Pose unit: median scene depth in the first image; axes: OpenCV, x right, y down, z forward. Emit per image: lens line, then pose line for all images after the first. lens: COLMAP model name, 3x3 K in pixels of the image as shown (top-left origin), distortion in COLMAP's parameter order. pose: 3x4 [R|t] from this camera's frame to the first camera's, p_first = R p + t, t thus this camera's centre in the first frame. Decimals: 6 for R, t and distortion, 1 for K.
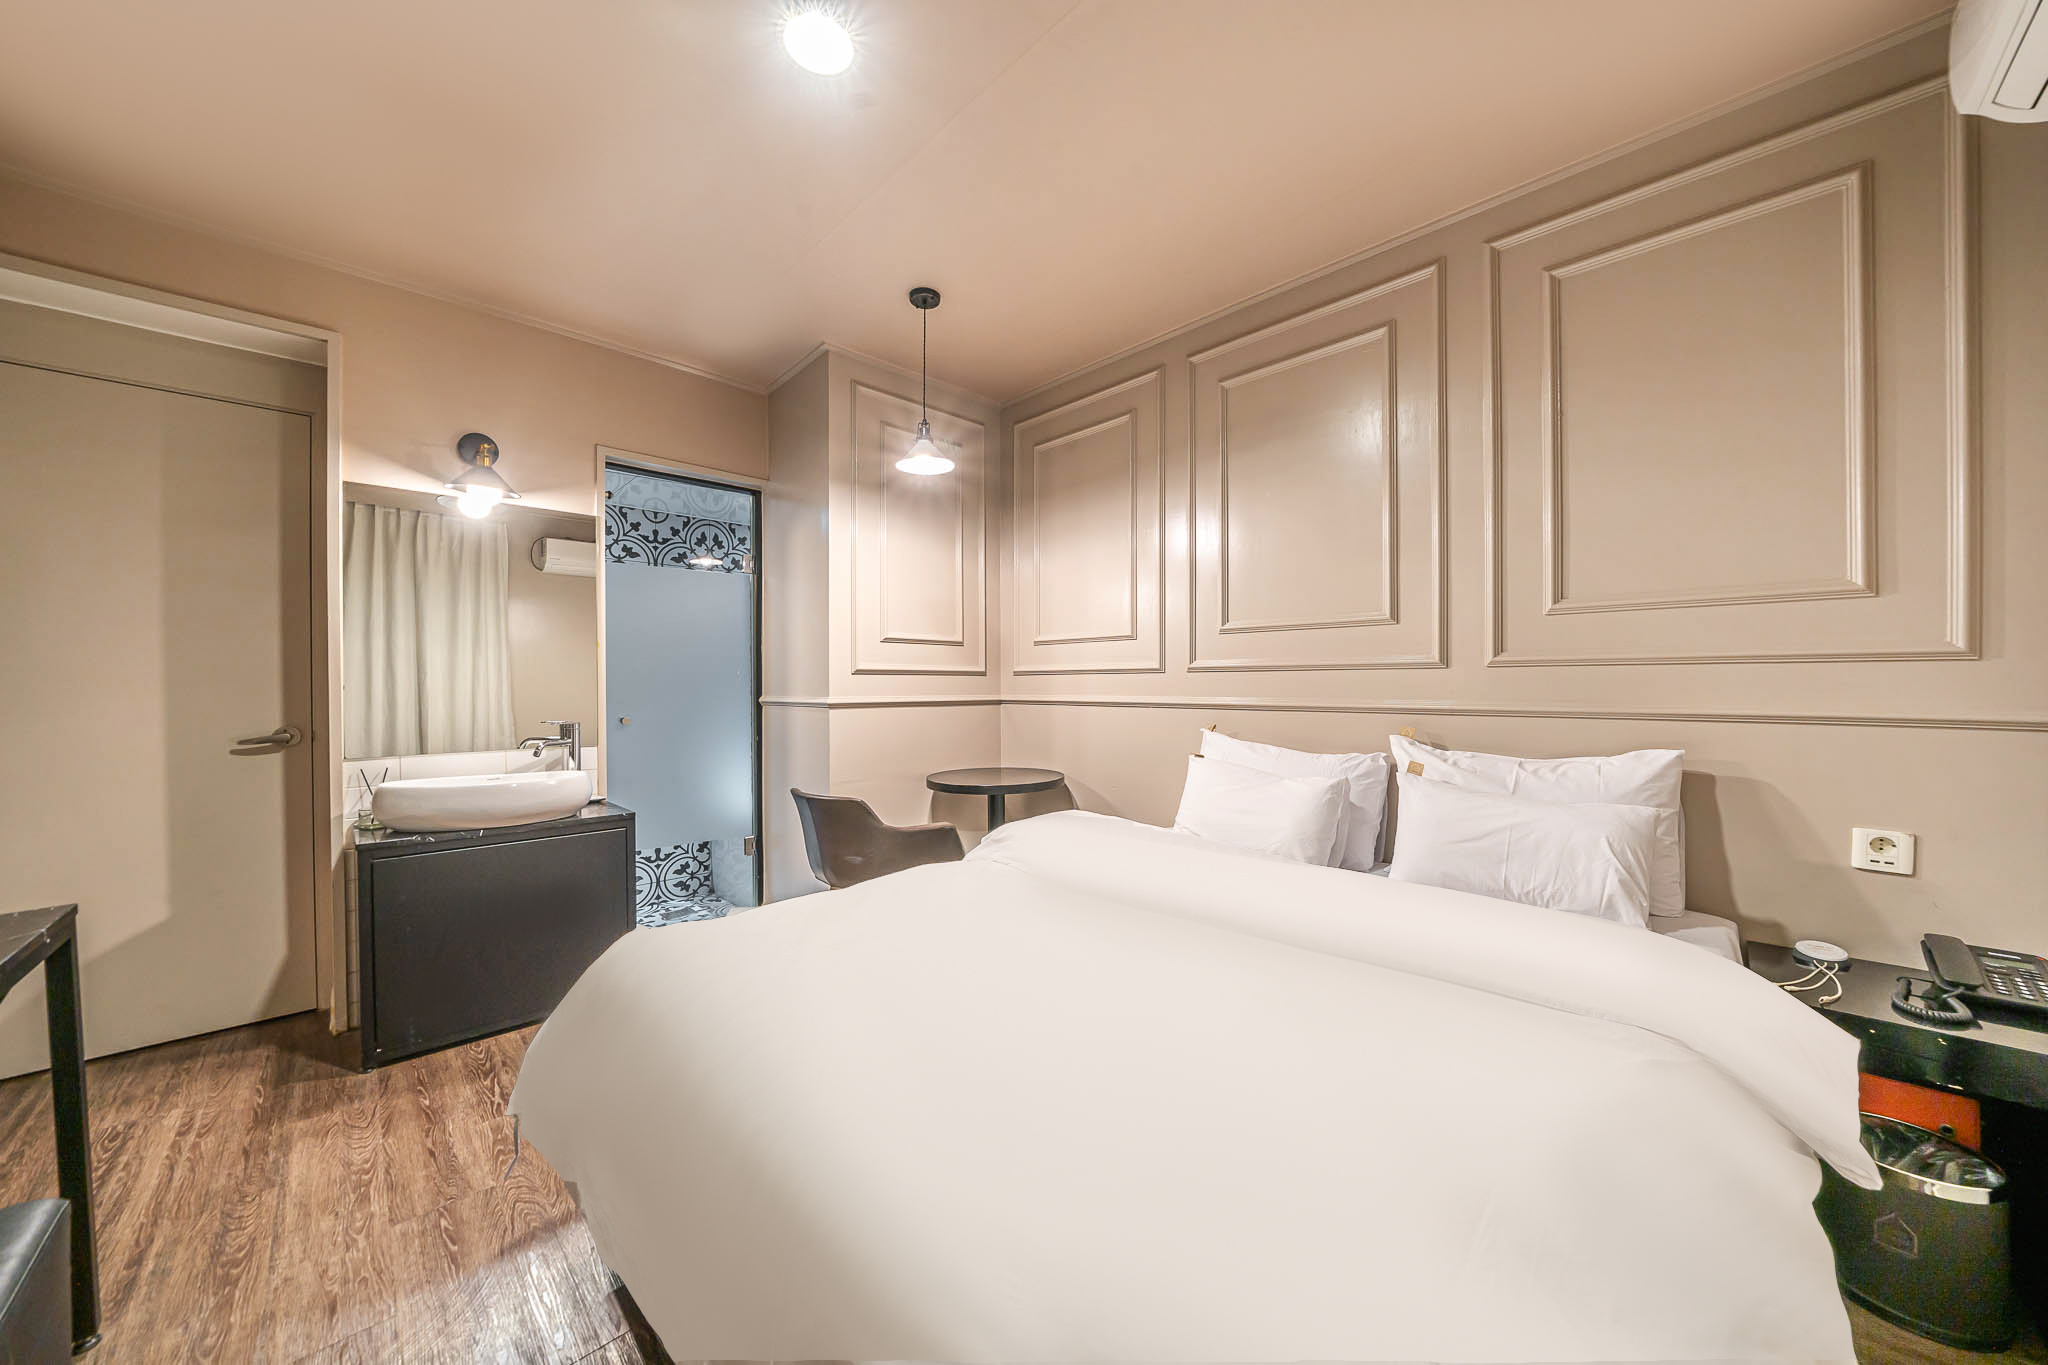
lens RADIAL K [[697.9, 0, 1024.0], [0, 697.9, 682.5], [0, 0, 1]] dist [-0.000184, -0.000056]
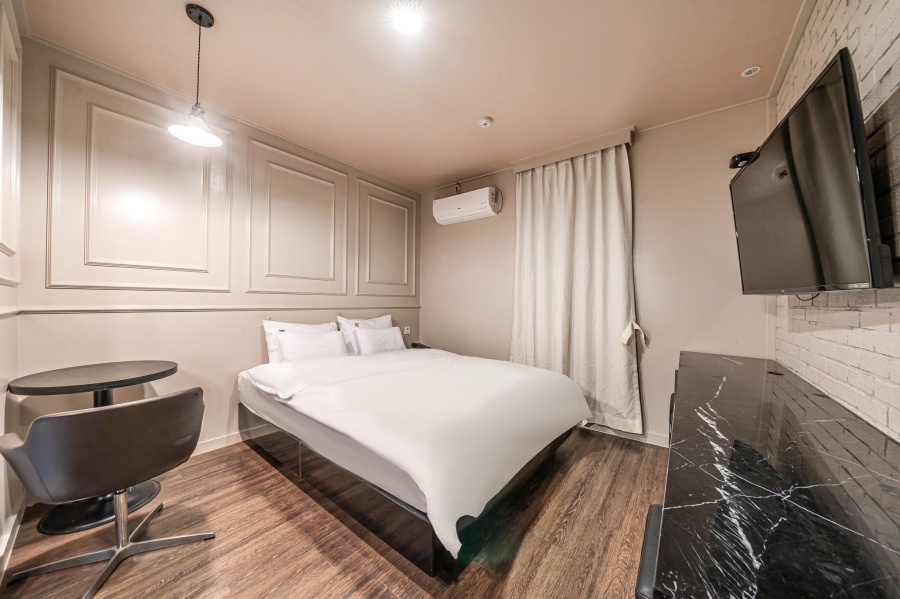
lens RADIAL K [[306.7, 0, 450.0], [0, 306.7, 299.5], [0, 0, 1]] dist [-0.000184, -0.000056]
pose [[-0.106249, 0.015251, 0.994223, -0.671945], [-0.003408, 0.999871, -0.015702, 0.015417], [-0.994334, -0.005056, -0.106183, 0.486857]]
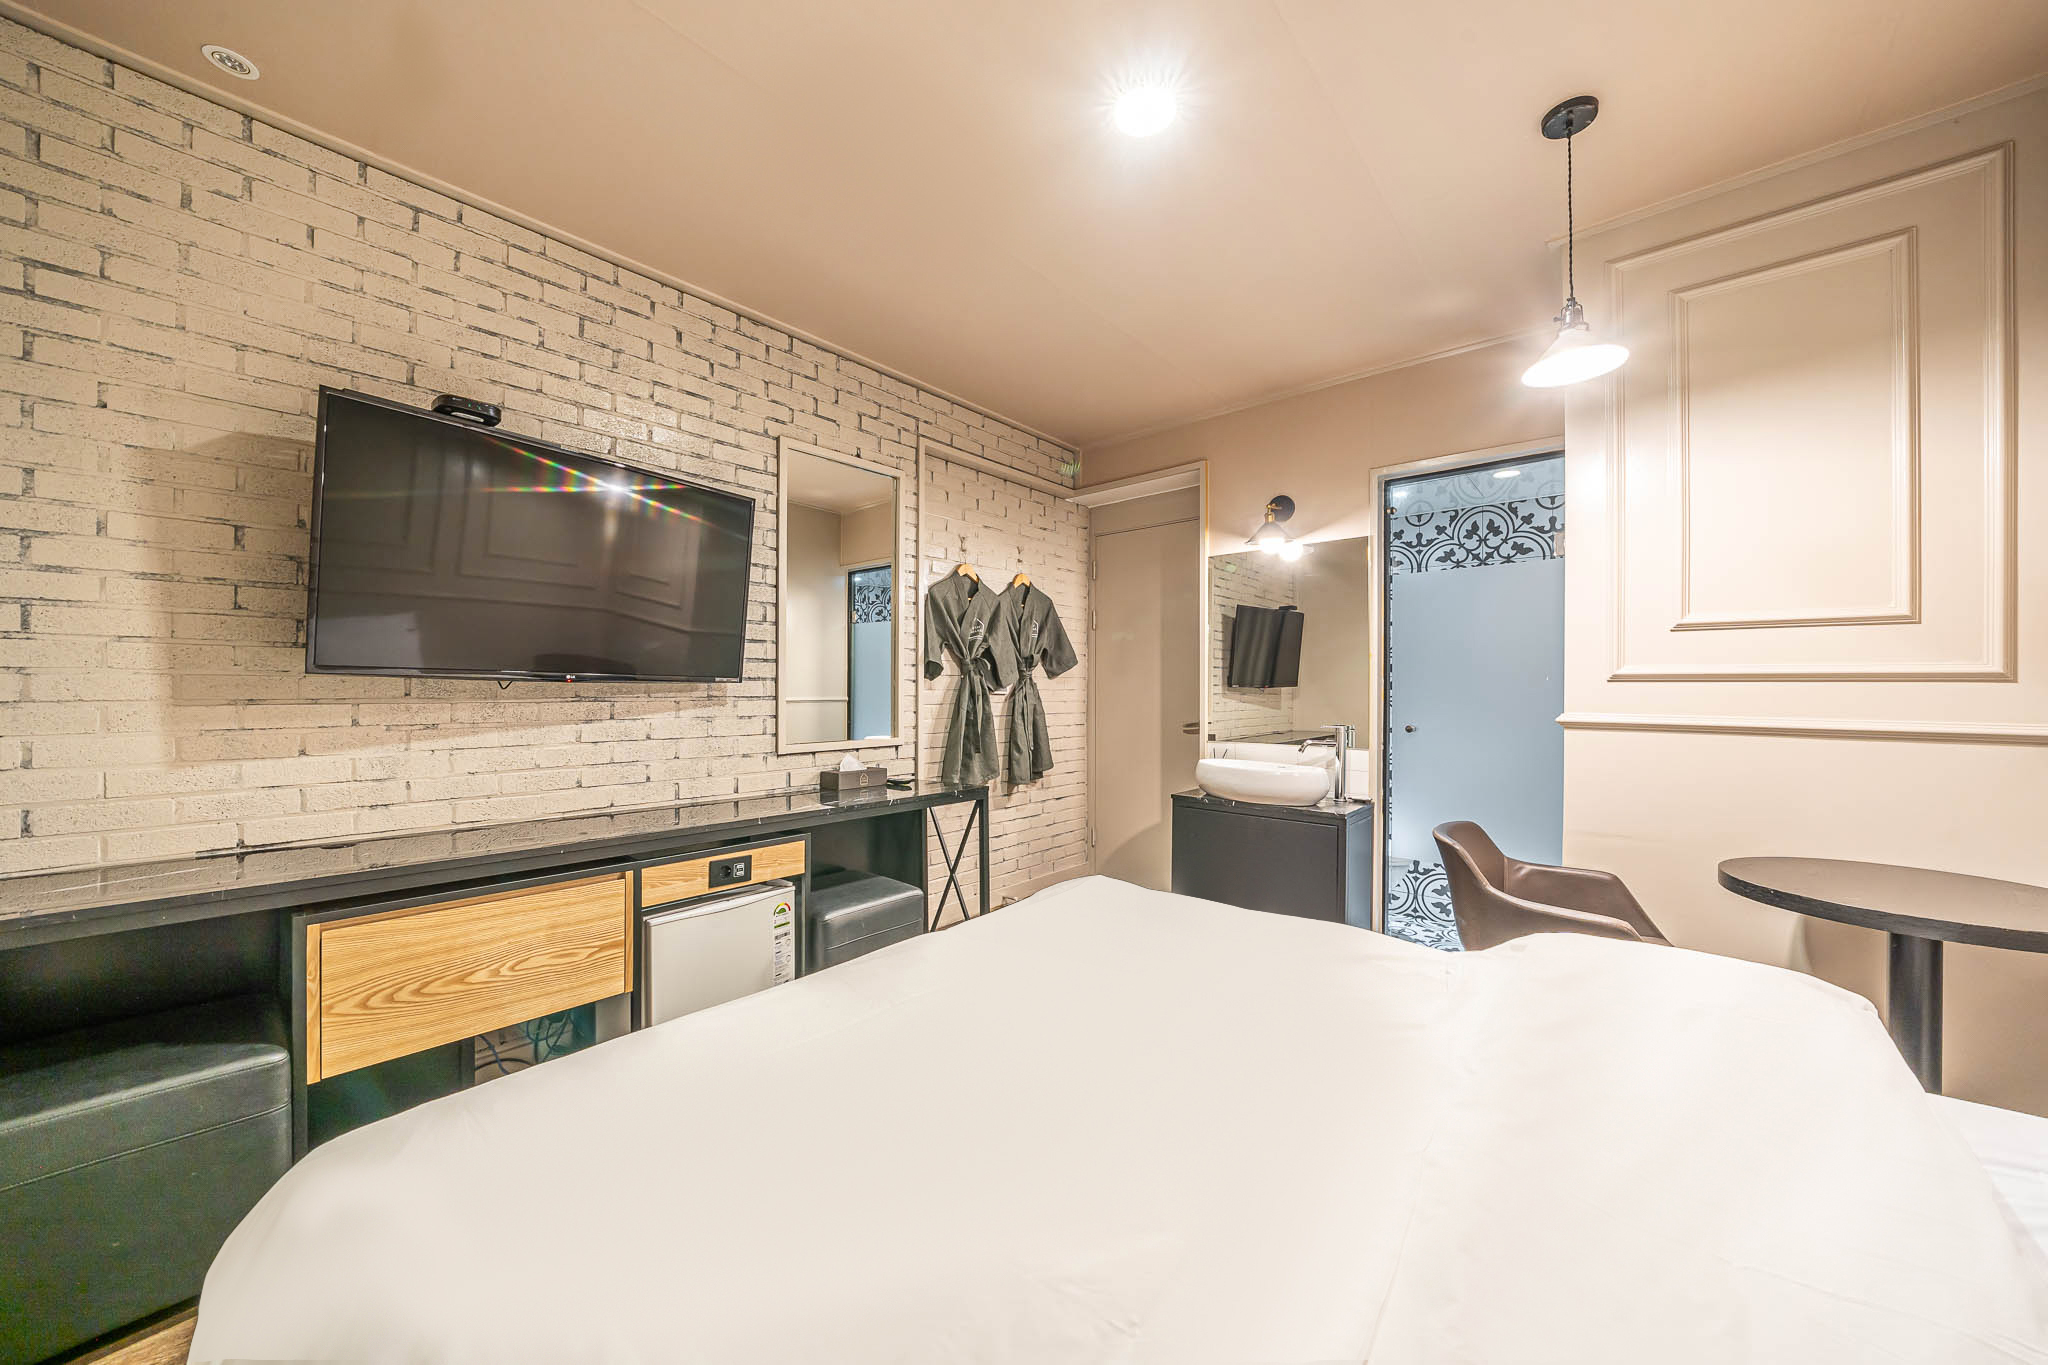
lens RADIAL K [[697.9, 0, 1024.0], [0, 697.9, 682.5], [0, 0, 1]] dist [-0.000184, -0.000056]
pose [[0.050086, 0.000002, -0.998745, 0.414891], [-0.015119, 0.999885, -0.000756, -0.000769], [0.998630, 0.015138, 0.050080, 0.396134]]
